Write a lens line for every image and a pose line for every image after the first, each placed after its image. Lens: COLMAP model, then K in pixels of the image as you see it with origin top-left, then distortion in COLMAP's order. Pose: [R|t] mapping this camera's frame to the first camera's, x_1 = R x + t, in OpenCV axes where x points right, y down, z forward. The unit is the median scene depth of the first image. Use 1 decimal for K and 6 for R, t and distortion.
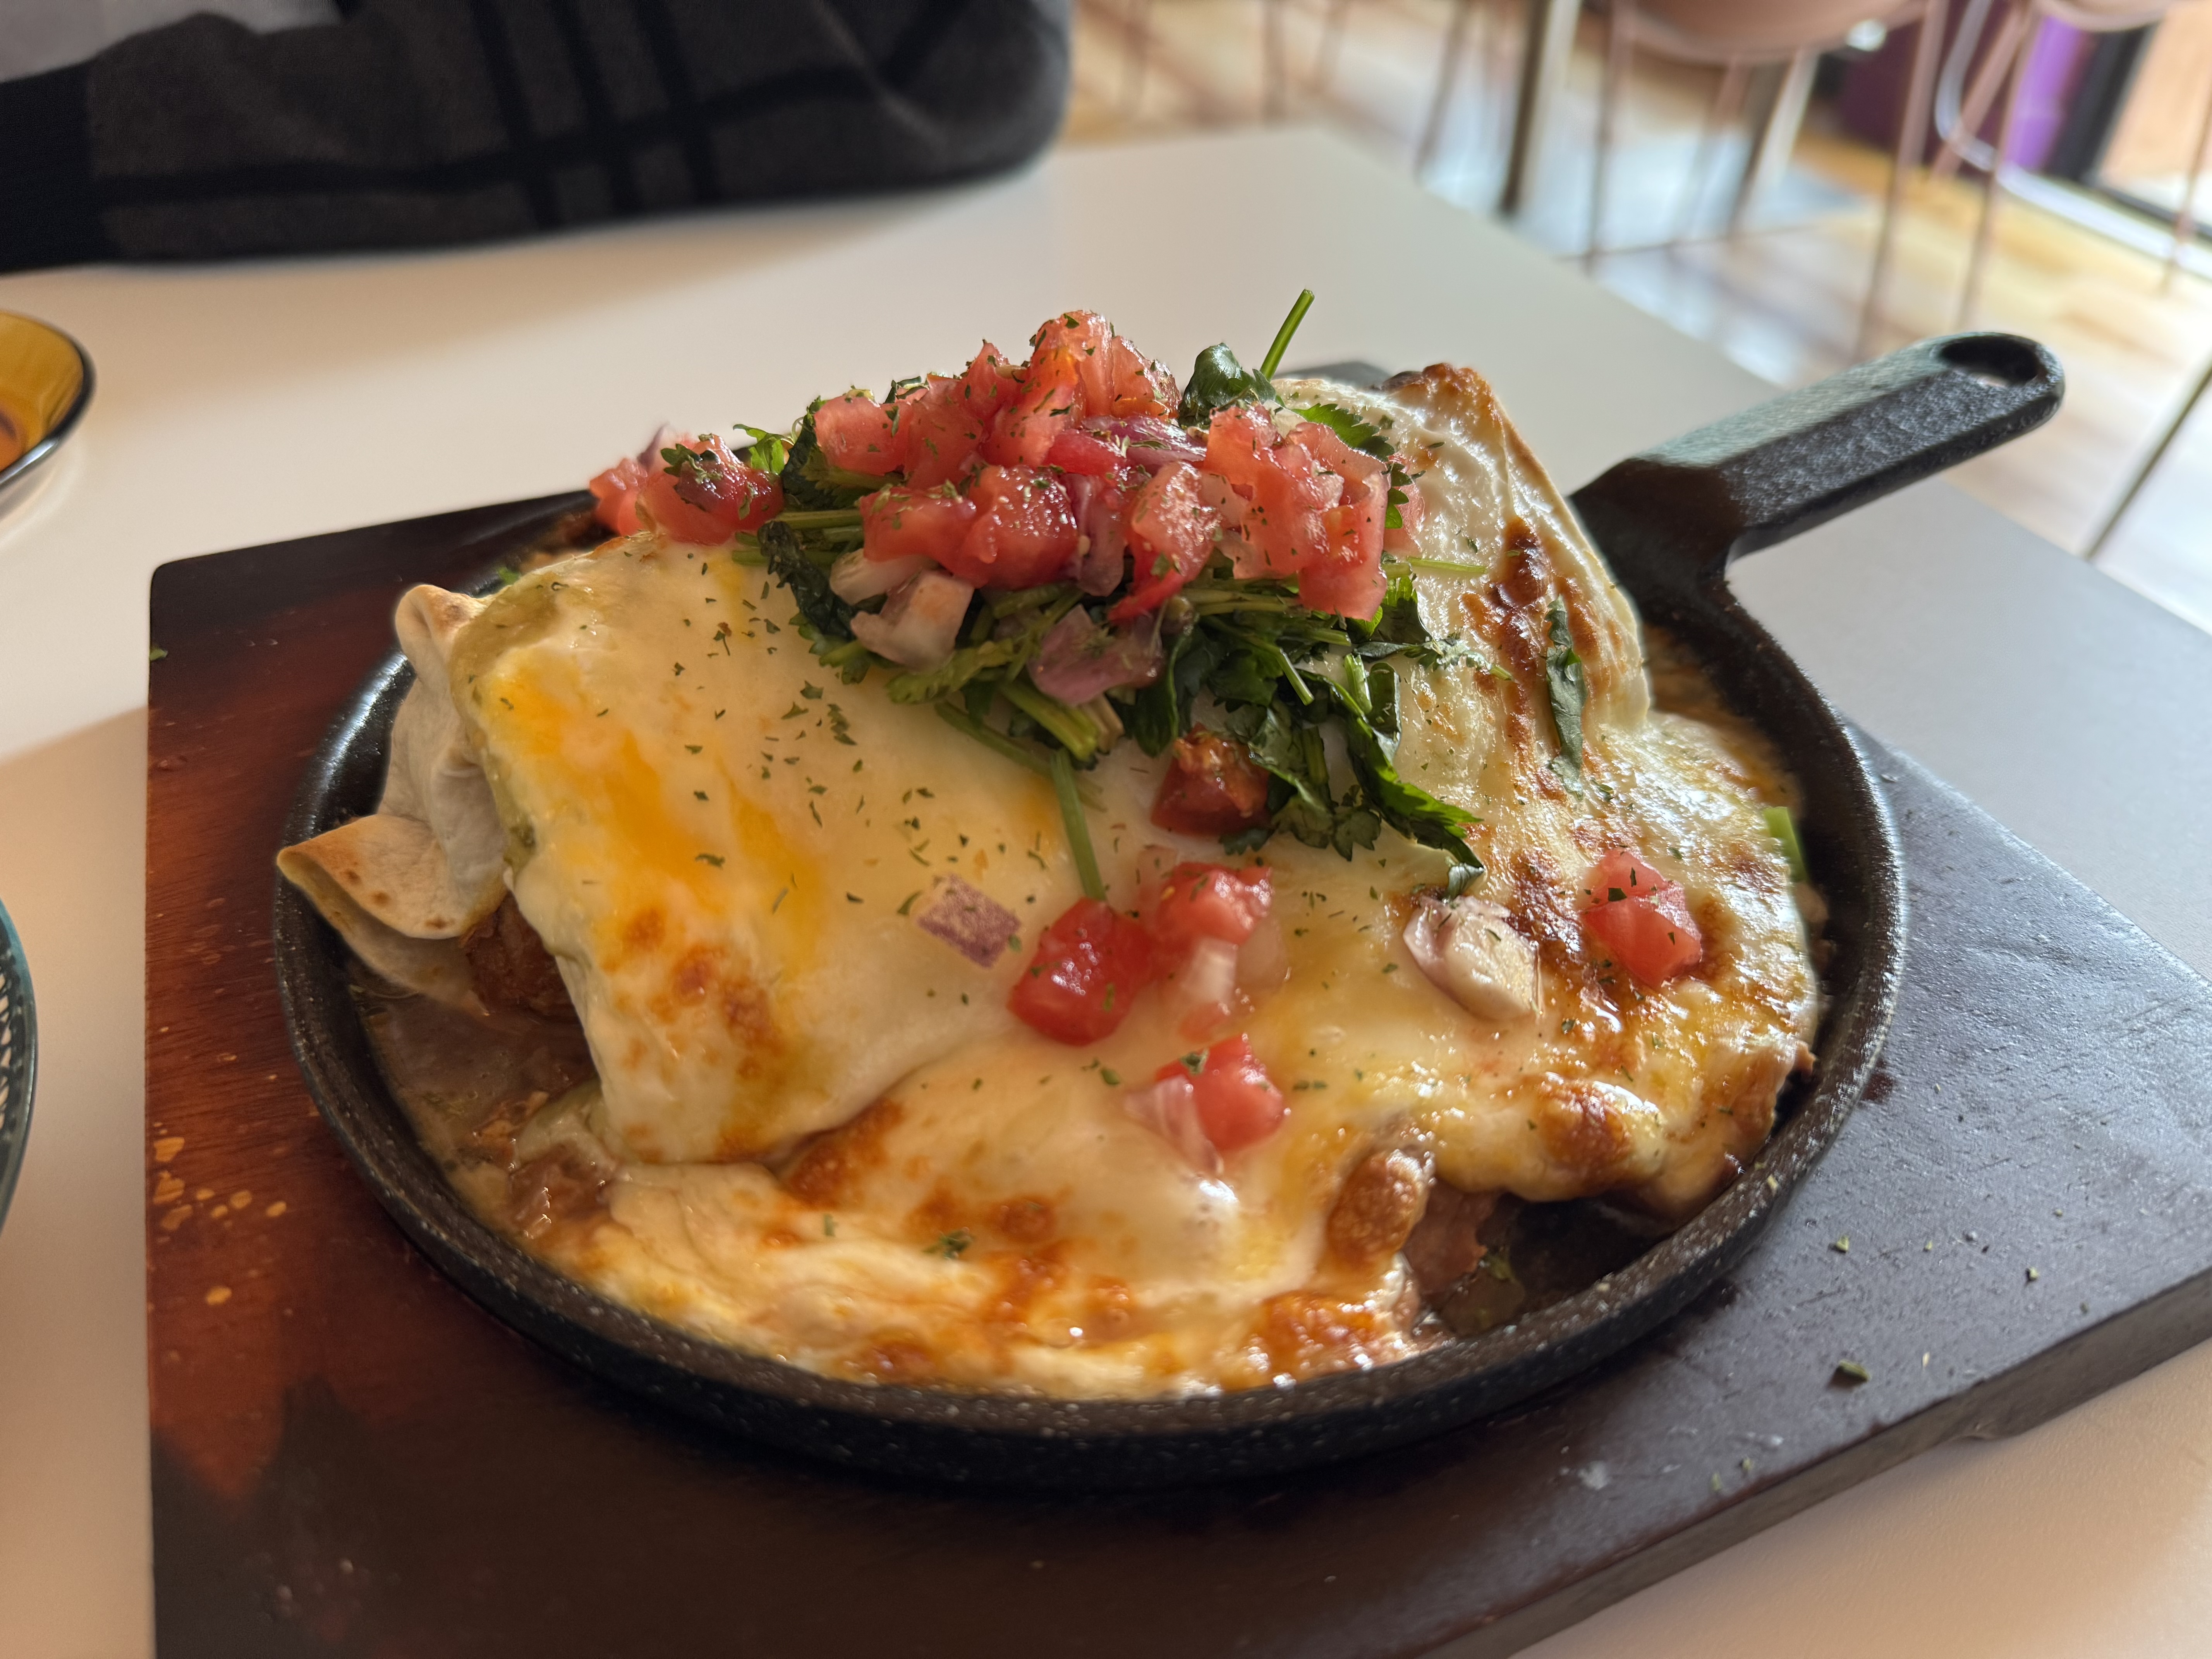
lens RADIAL K [[1736.1, 0, 1106.0], [0, 1736.1, 829.5], [0, 0, 1]] dist [0.075009, -0.001284]
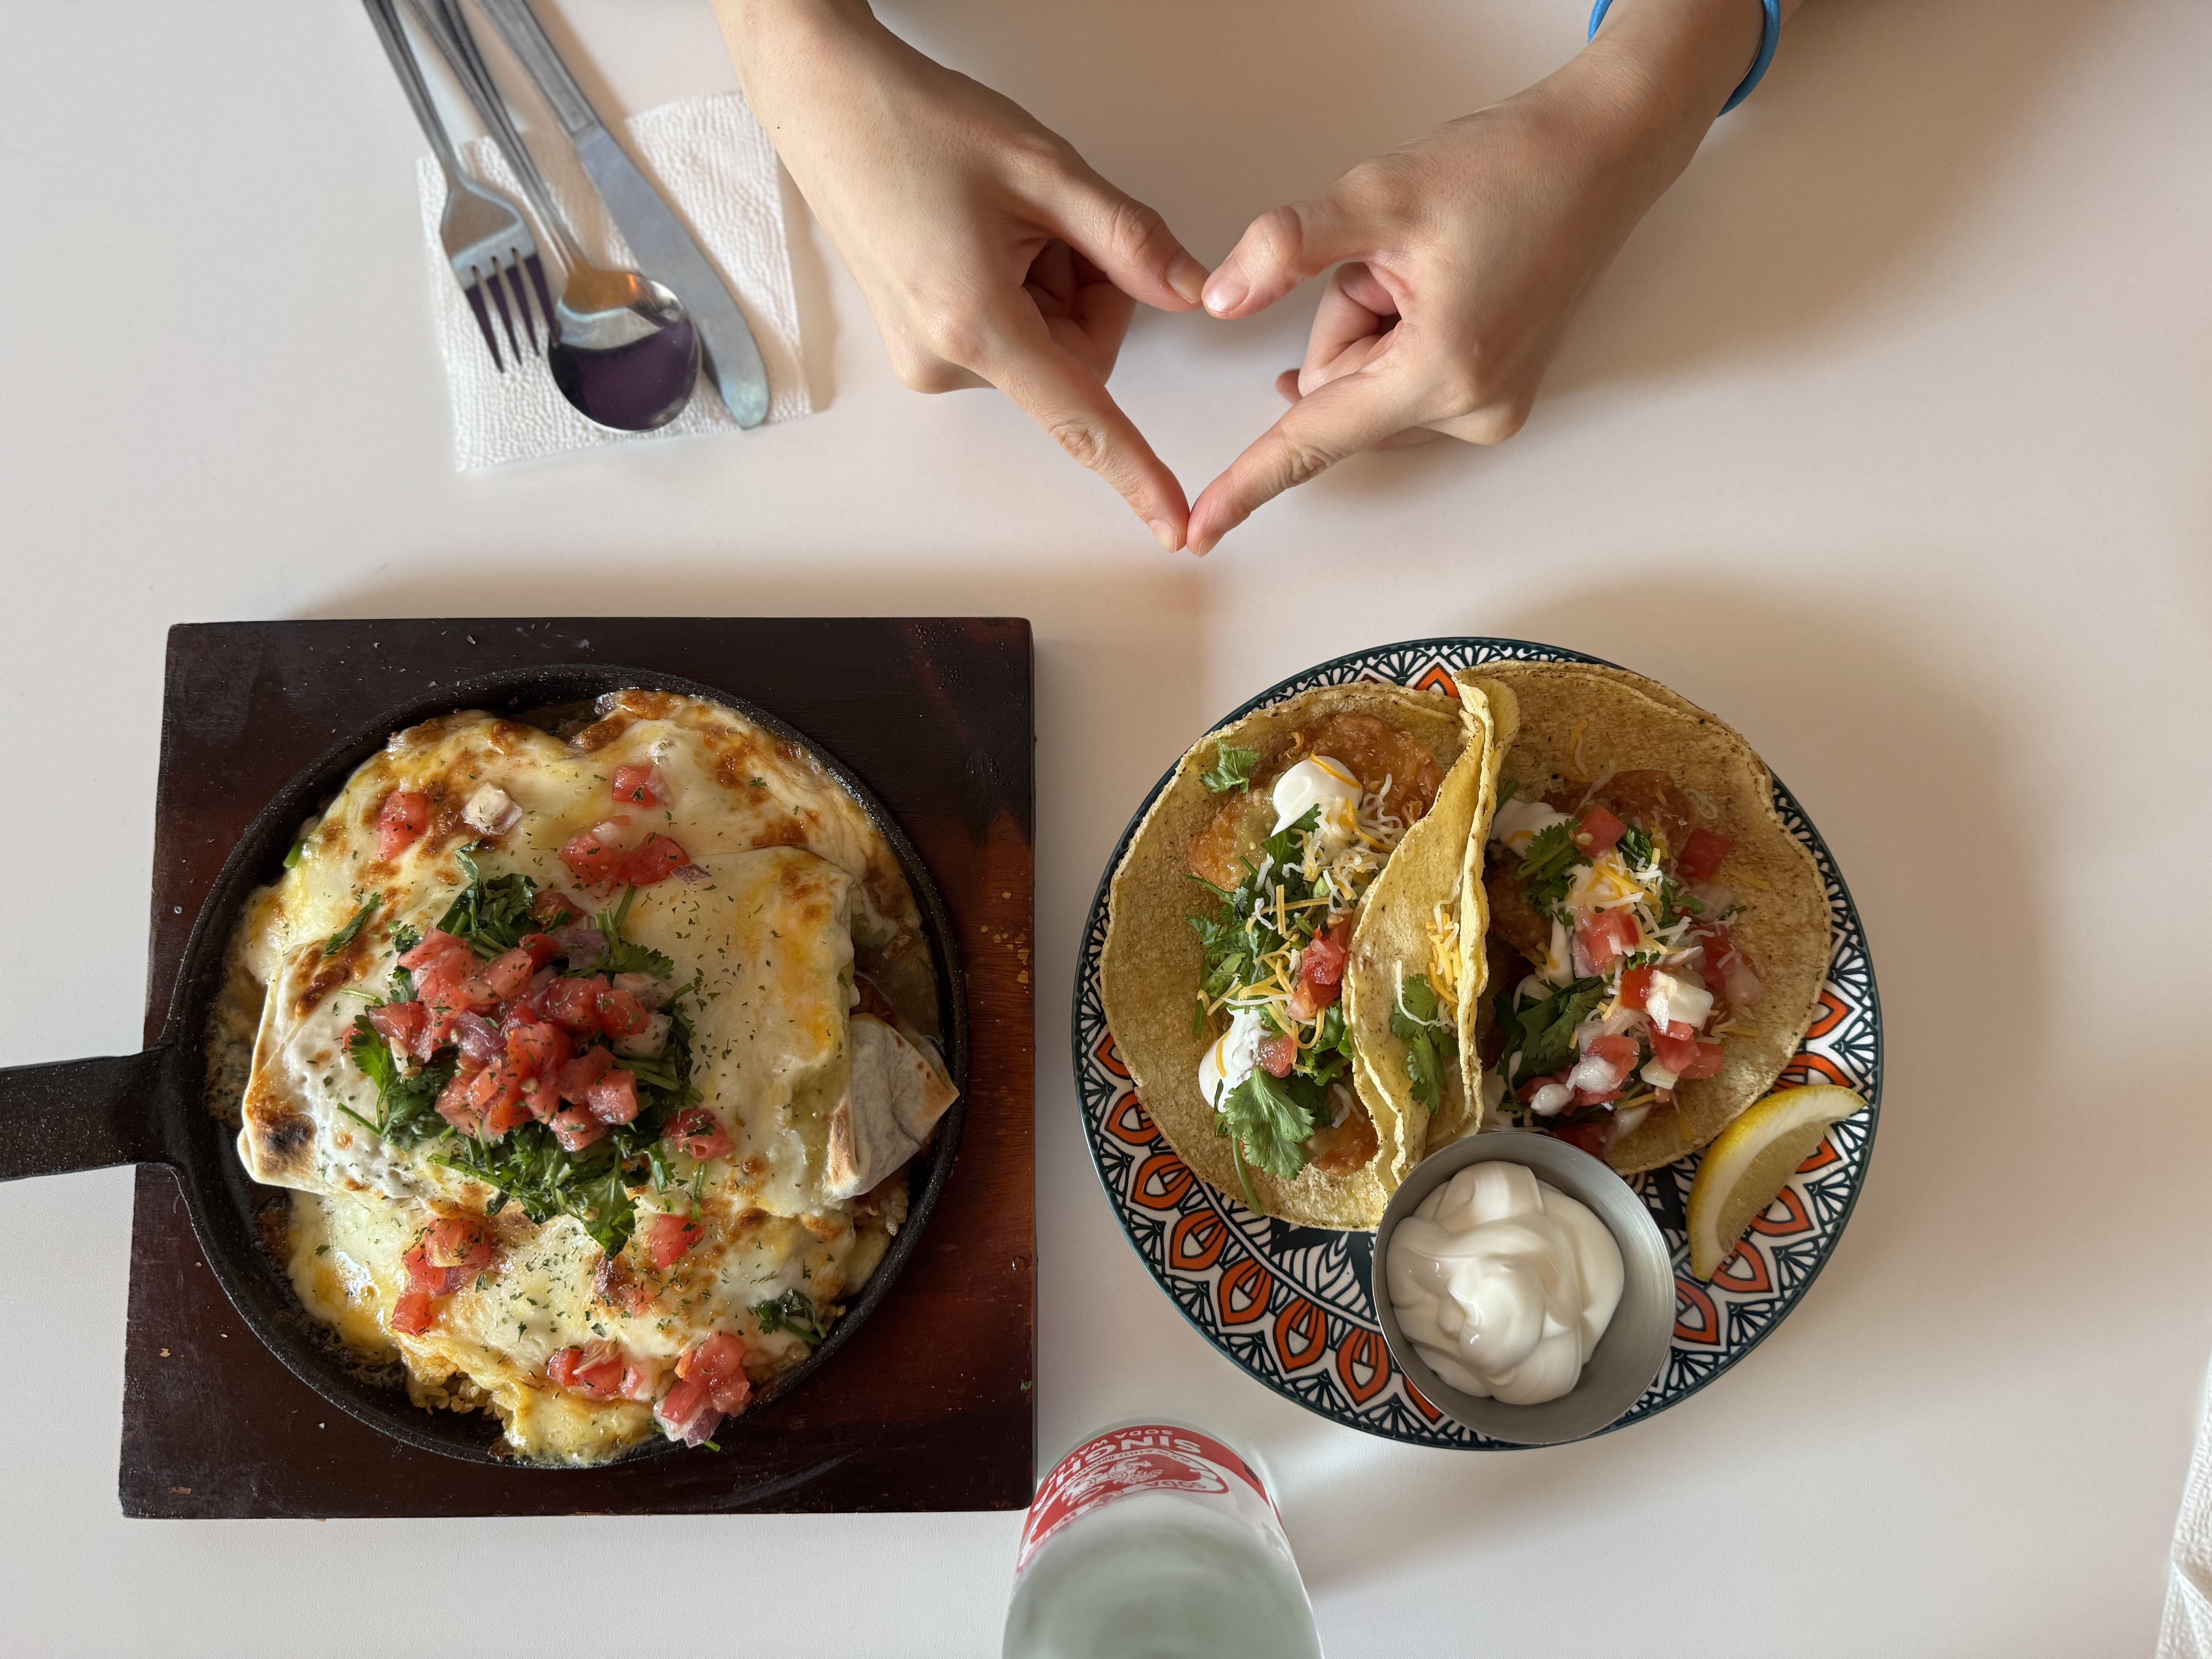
lens RADIAL K [[1736.1, 0, 1106.0], [0, 1736.1, 829.5], [0, 0, 1]] dist [0.075009, -0.001284]
pose [[-0.909001, -0.416157, 0.023039, -0.642268], [0.270186, -0.546267, 0.792838, -1.697864], [-0.317360, 0.726915, 0.608997, -0.712254]]
